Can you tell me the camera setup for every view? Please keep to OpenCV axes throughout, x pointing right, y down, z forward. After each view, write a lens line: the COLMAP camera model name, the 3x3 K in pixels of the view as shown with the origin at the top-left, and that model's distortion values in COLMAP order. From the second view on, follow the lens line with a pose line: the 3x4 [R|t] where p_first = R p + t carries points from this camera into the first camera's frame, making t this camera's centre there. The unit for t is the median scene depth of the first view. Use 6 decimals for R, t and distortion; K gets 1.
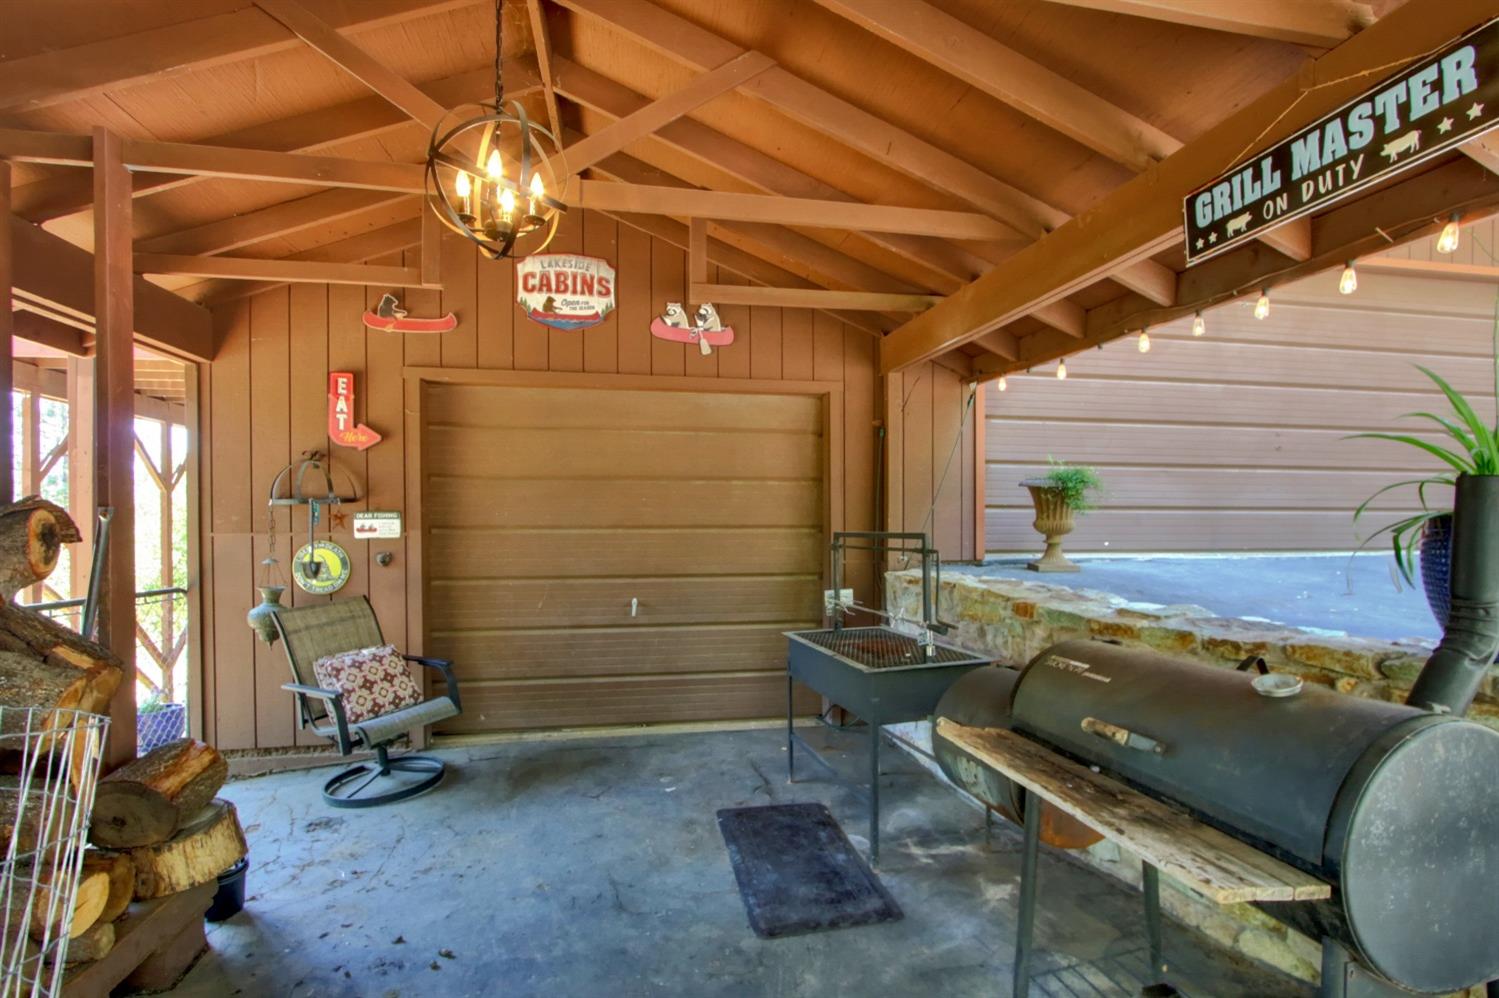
lens RADIAL K [[723.9, 0, 754.3], [0, 723.9, 535.2], [0, 0, 1]] dist [0.002485, 0.000149]
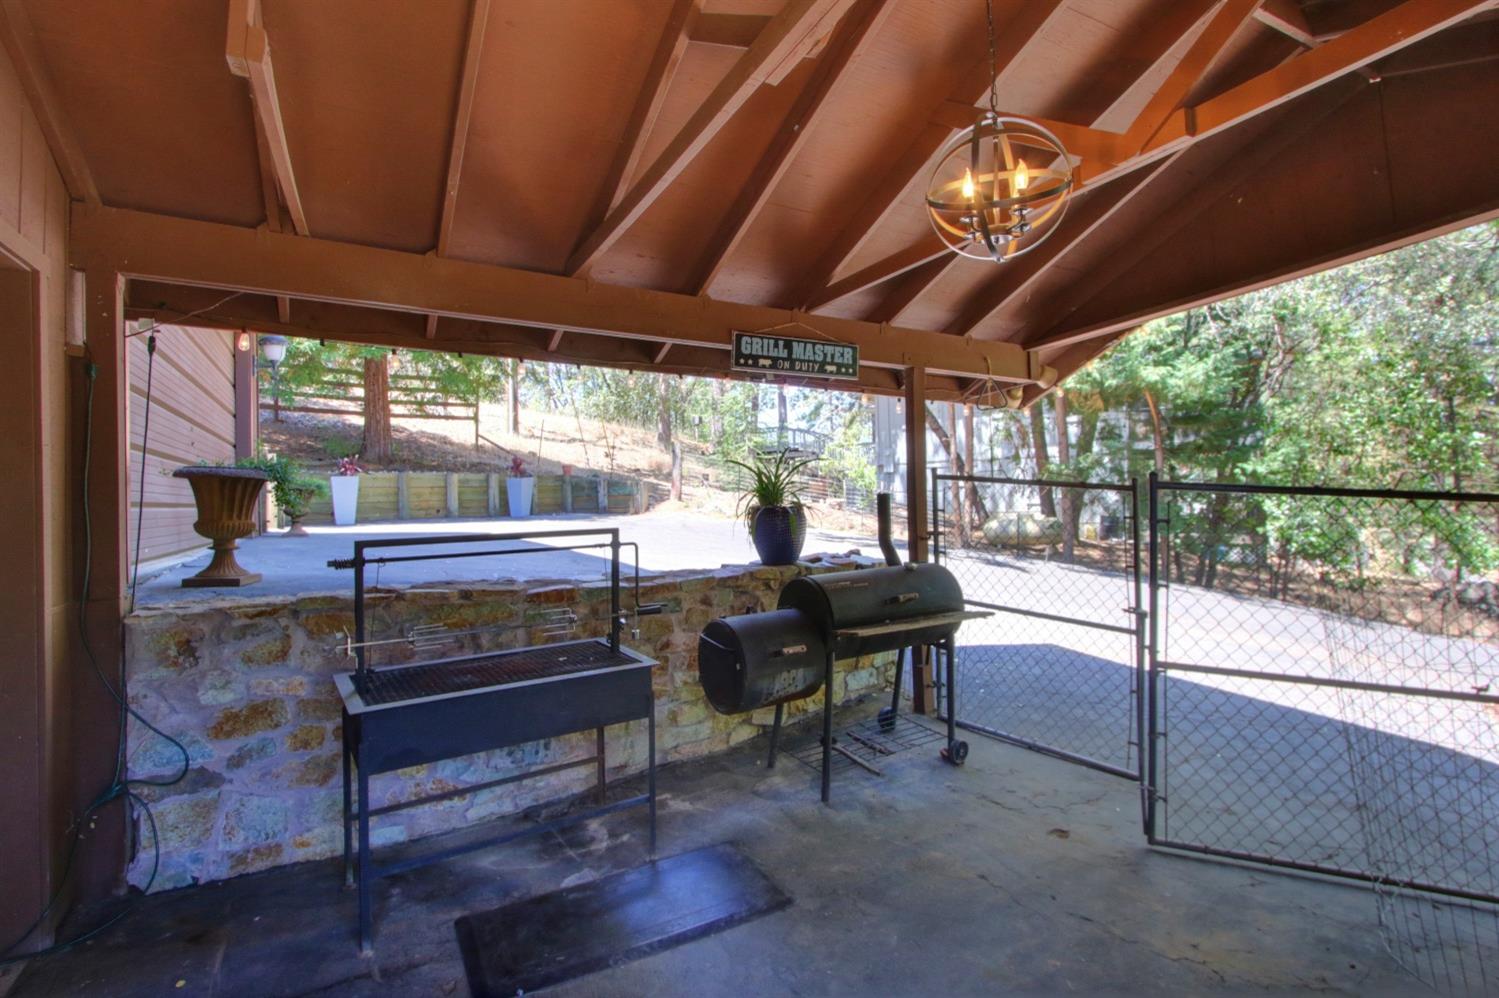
lens RADIAL K [[723.9, 0, 751.7], [0, 723.9, 490.5], [0, 0, 1]] dist [0.002485, 0.000149]
pose [[-0.300996, 0.017455, 0.953466, -0.561953], [0.036434, 0.999313, -0.006792, -0.029473], [-0.952929, 0.032694, -0.301425, 0.757953]]
